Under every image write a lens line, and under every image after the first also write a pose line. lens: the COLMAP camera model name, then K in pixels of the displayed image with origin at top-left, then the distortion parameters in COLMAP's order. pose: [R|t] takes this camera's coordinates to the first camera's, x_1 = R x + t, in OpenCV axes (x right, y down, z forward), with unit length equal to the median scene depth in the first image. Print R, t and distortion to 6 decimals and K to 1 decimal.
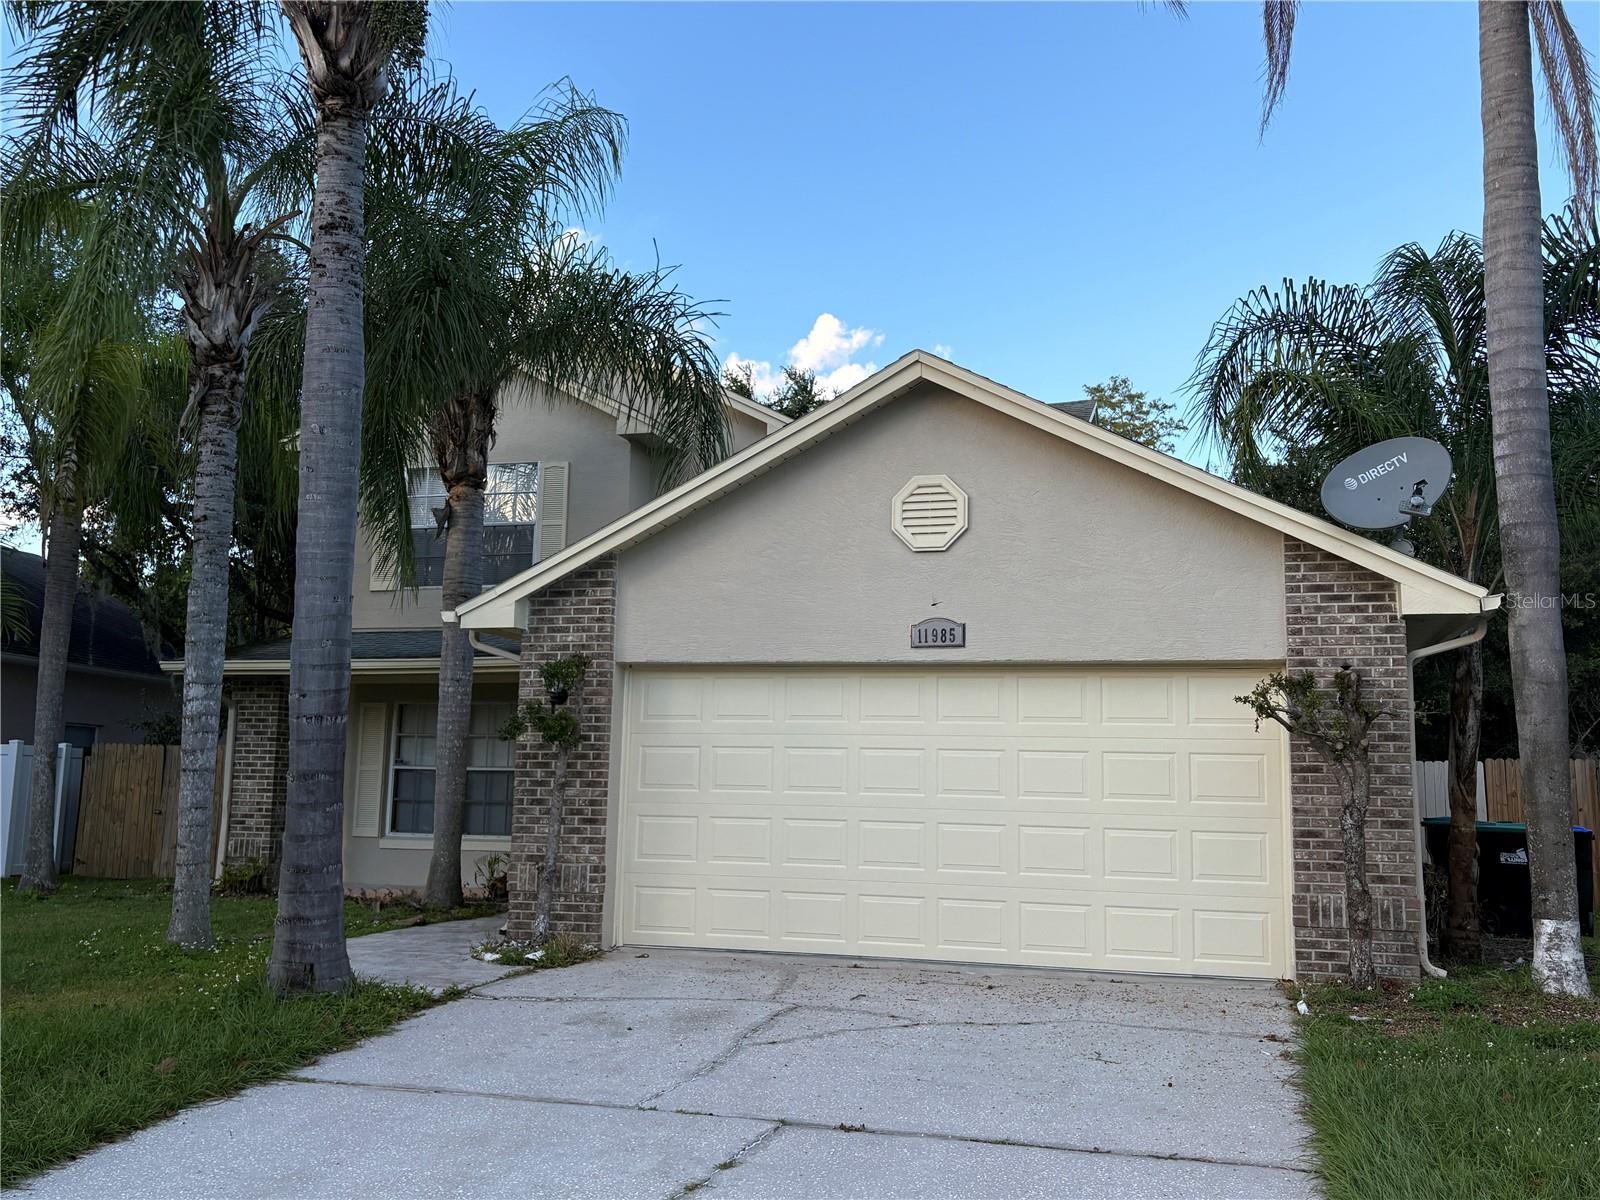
lens RADIAL K [[1443.7, 0, 813.1], [0, 1443.7, 595.4], [0, 0, 1]] dist [0.043865, -0.040599]
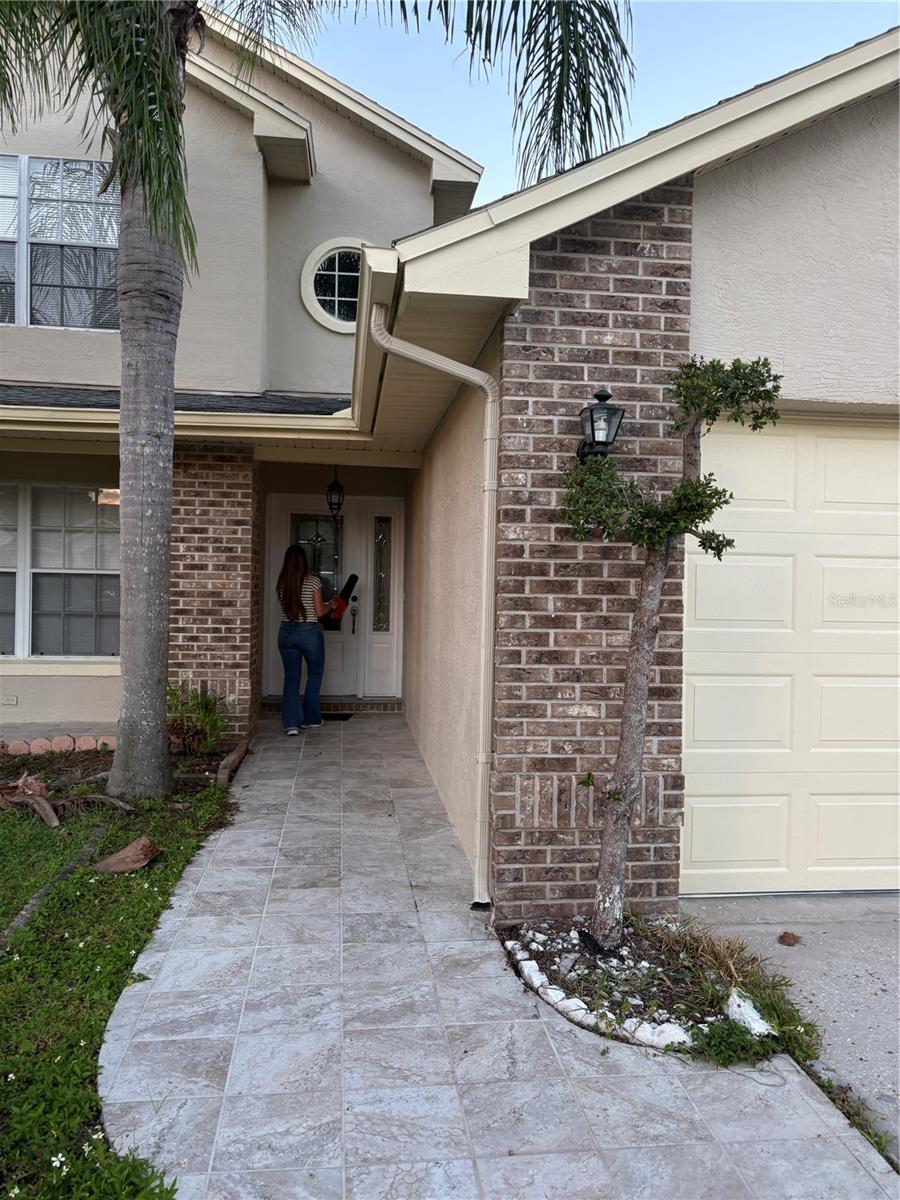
lens RADIAL K [[911.6, 0, 459.0], [0, 911.6, 597.9], [0, 0, 1]] dist [0.046109, -0.035842]
pose [[0.917803, -0.008083, 0.396954, -0.239044], [-0.055989, 0.987167, 0.149555, 0.051580], [-0.393069, -0.159487, 0.905572, 0.495862]]
